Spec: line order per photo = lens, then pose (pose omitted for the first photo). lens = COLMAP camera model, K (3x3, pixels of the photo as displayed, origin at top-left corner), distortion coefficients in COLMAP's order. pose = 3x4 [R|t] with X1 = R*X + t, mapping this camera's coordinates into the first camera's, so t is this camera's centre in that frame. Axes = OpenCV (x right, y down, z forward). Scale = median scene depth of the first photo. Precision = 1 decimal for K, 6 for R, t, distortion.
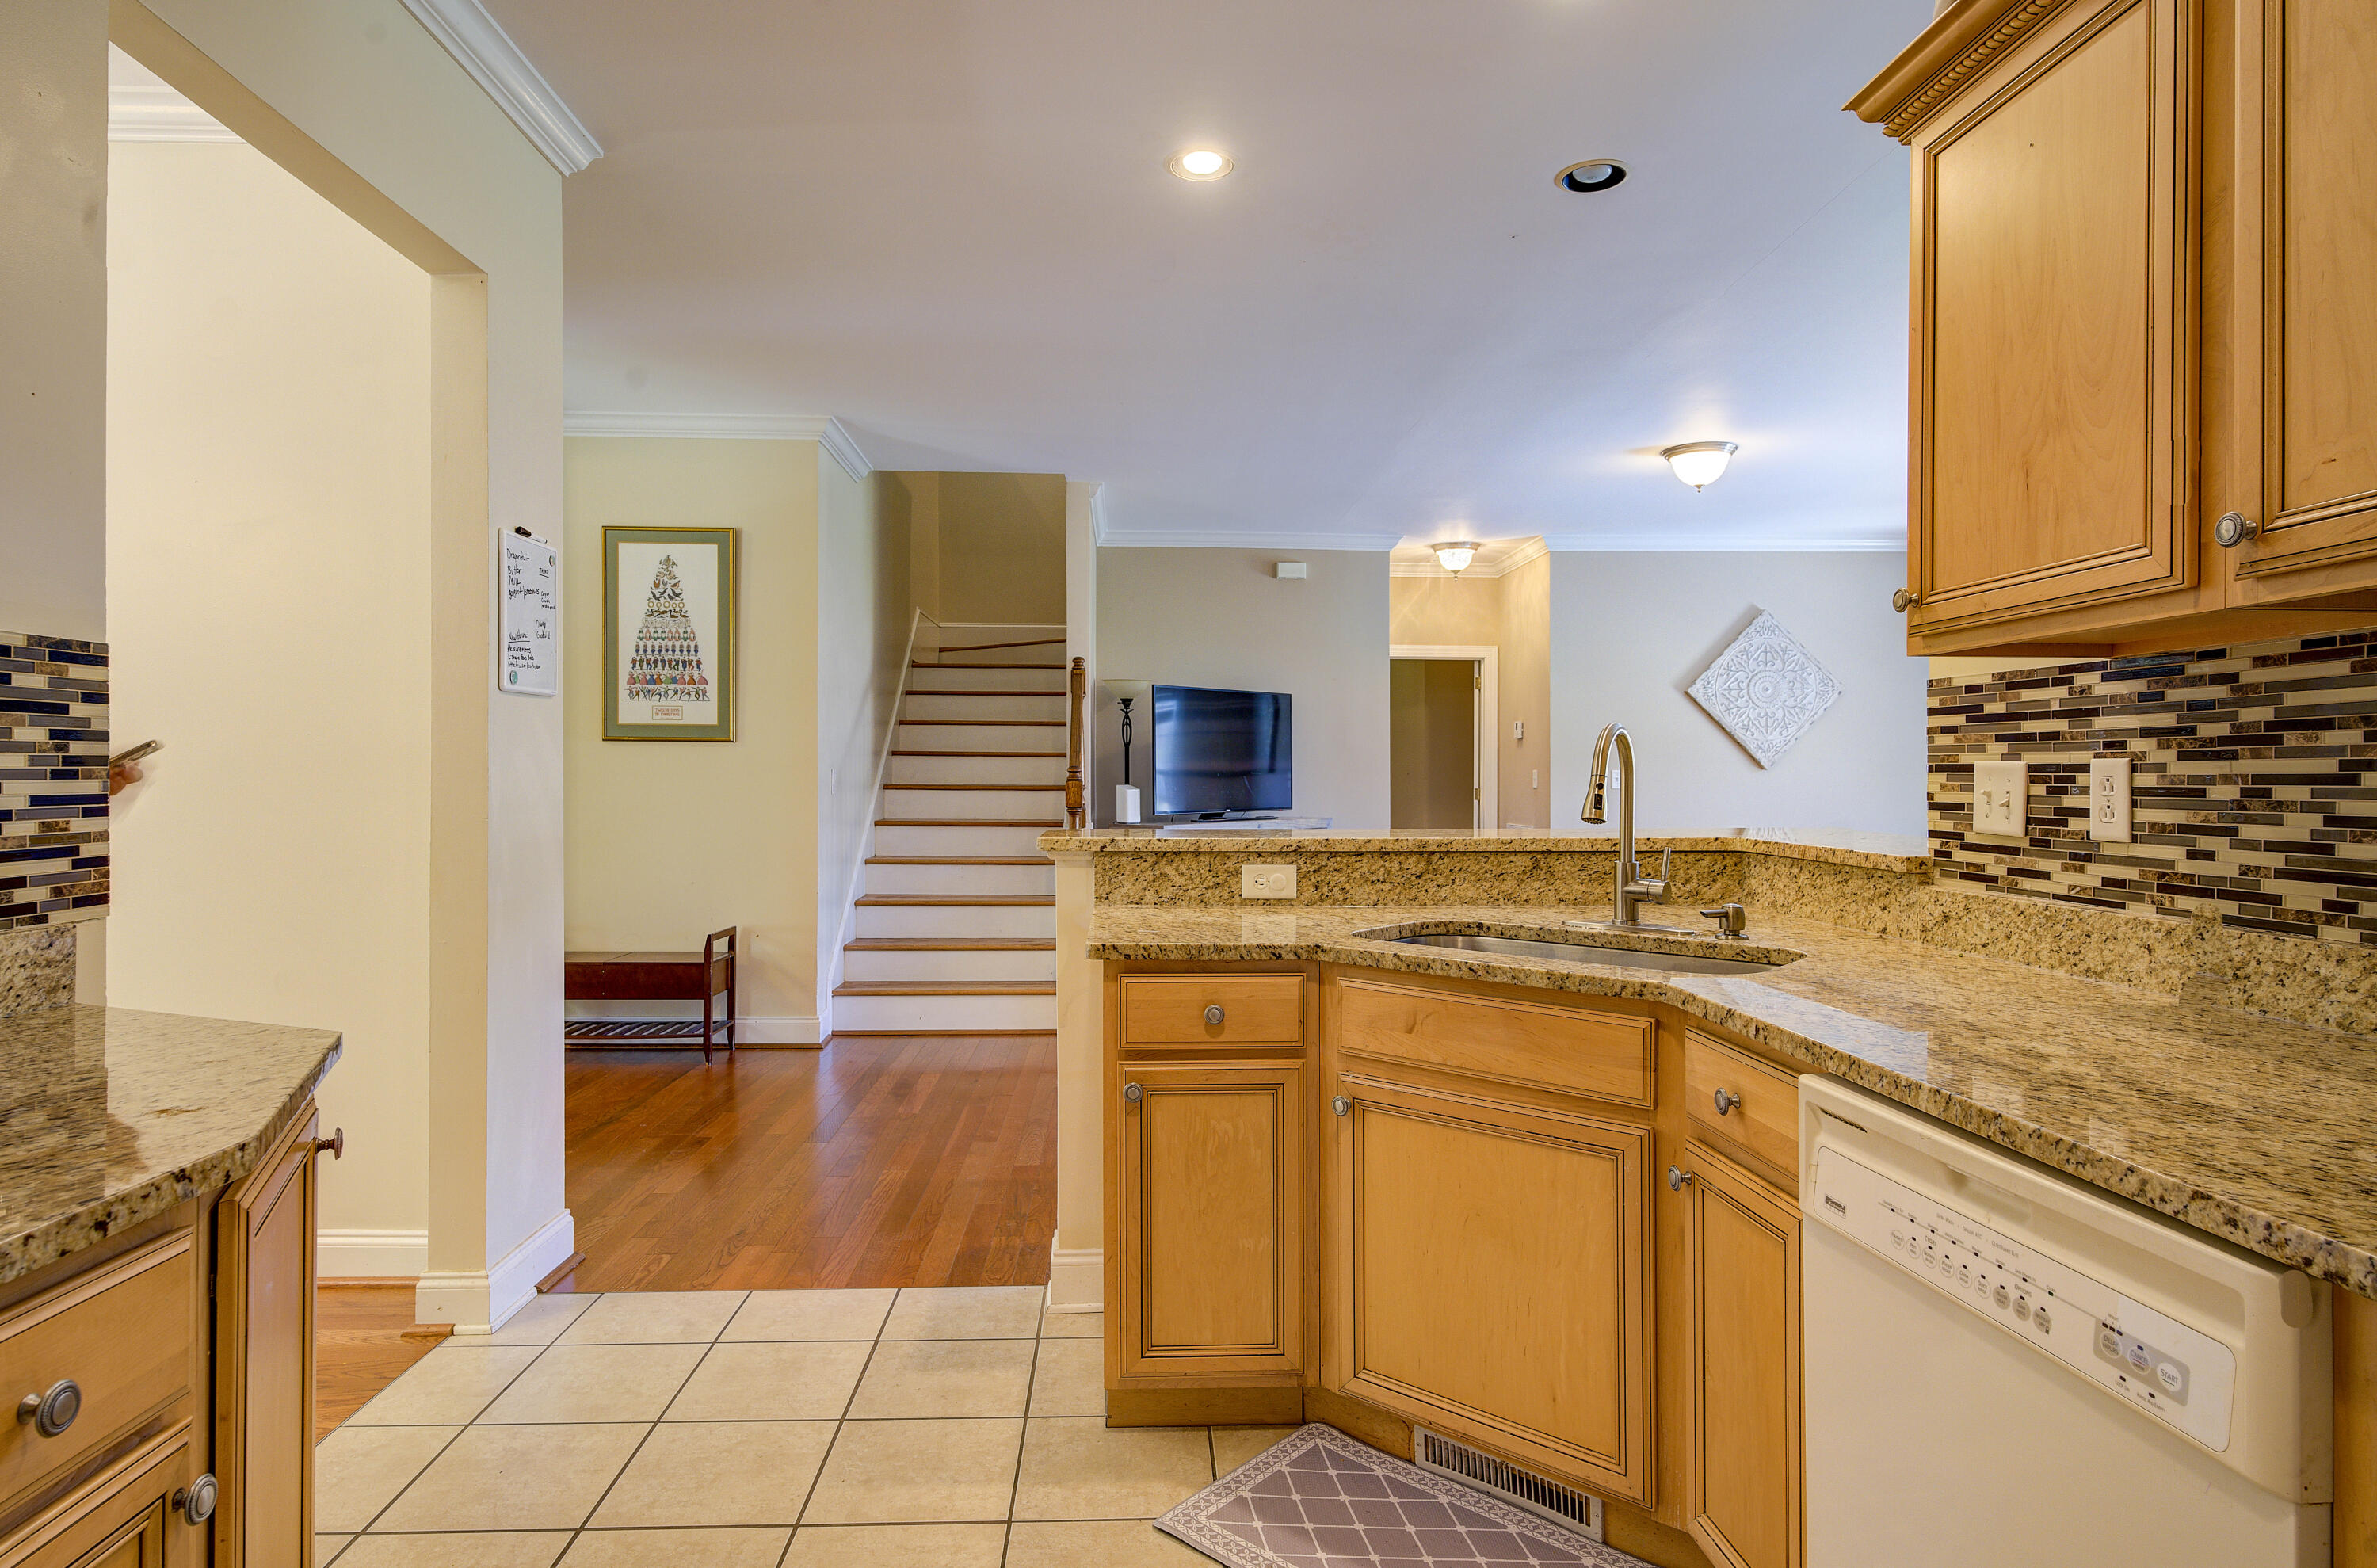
lens RADIAL K [[1315.6, 0, 1188.5], [0, 1315.6, 784.0], [0, 0, 1]] dist [0.003112, 0.000337]
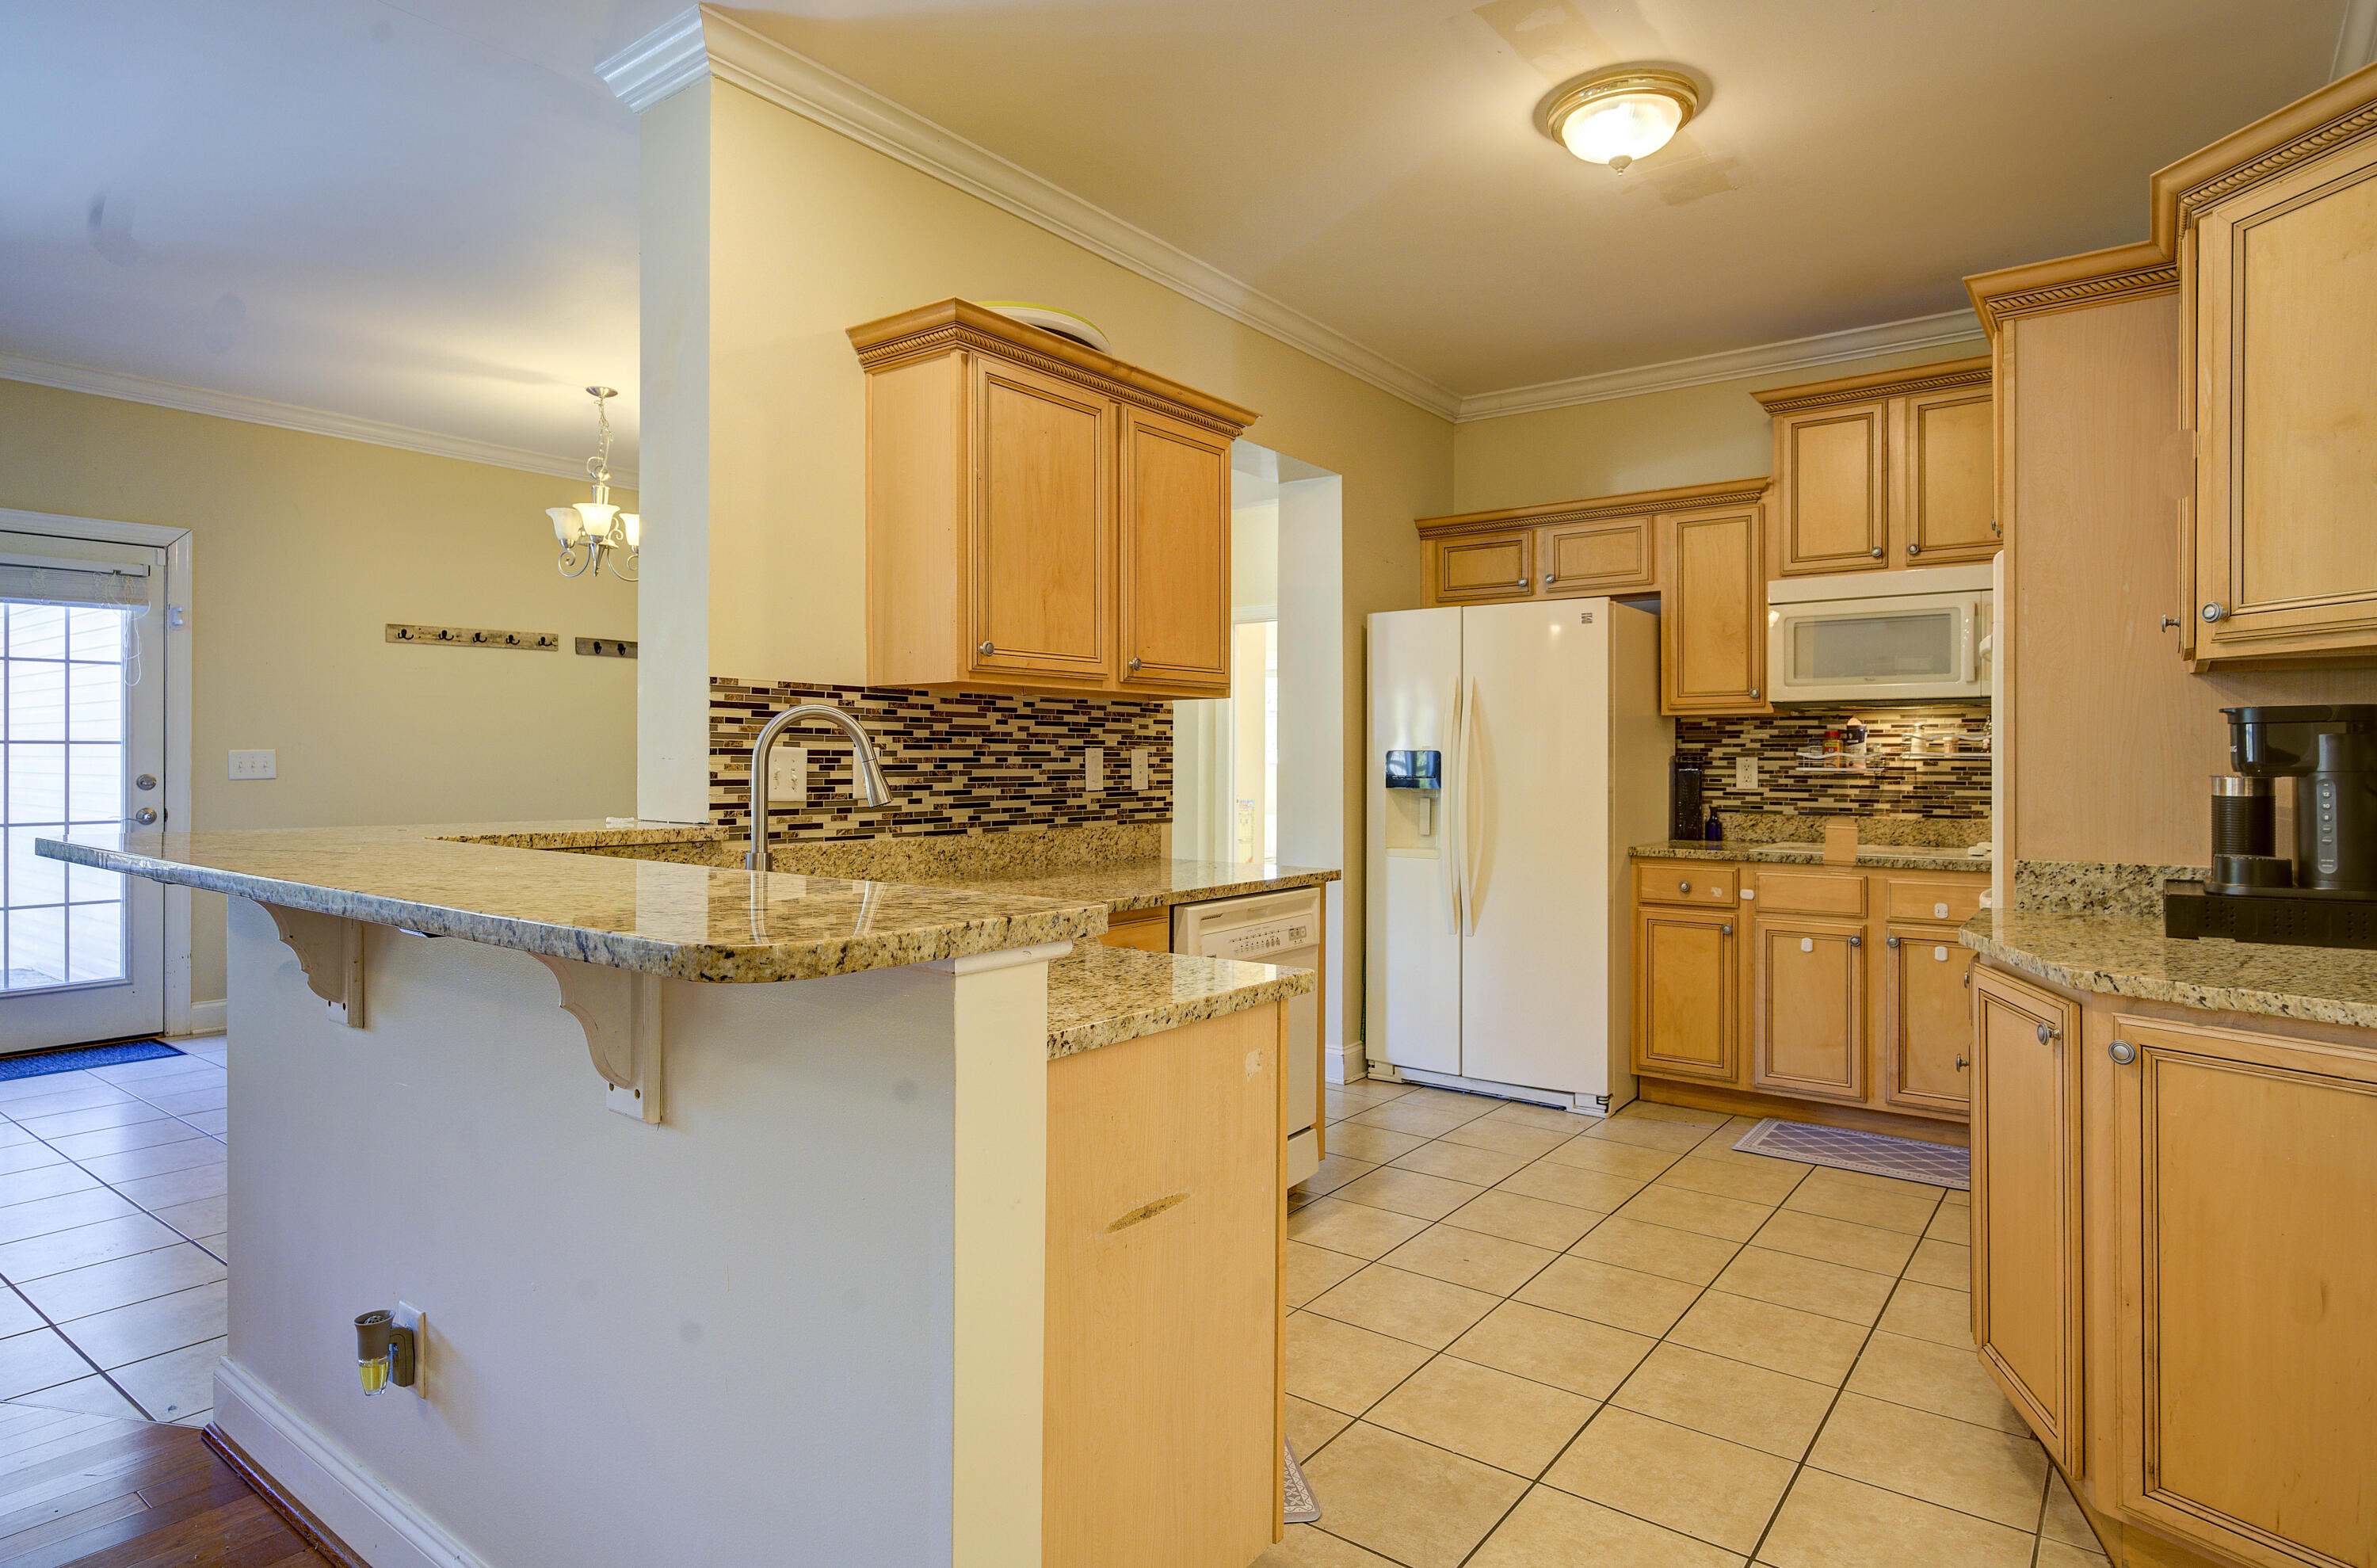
lens RADIAL K [[1298.9, 0, 1178.3], [0, 1298.9, 758.9], [0, 0, 1]] dist [-0.000714, -0.000438]
pose [[-0.764054, -0.003547, 0.645142, -0.648187], [0.000574, 0.999981, 0.006177, -0.015333], [-0.645152, 0.005090, -0.764037, 2.042112]]
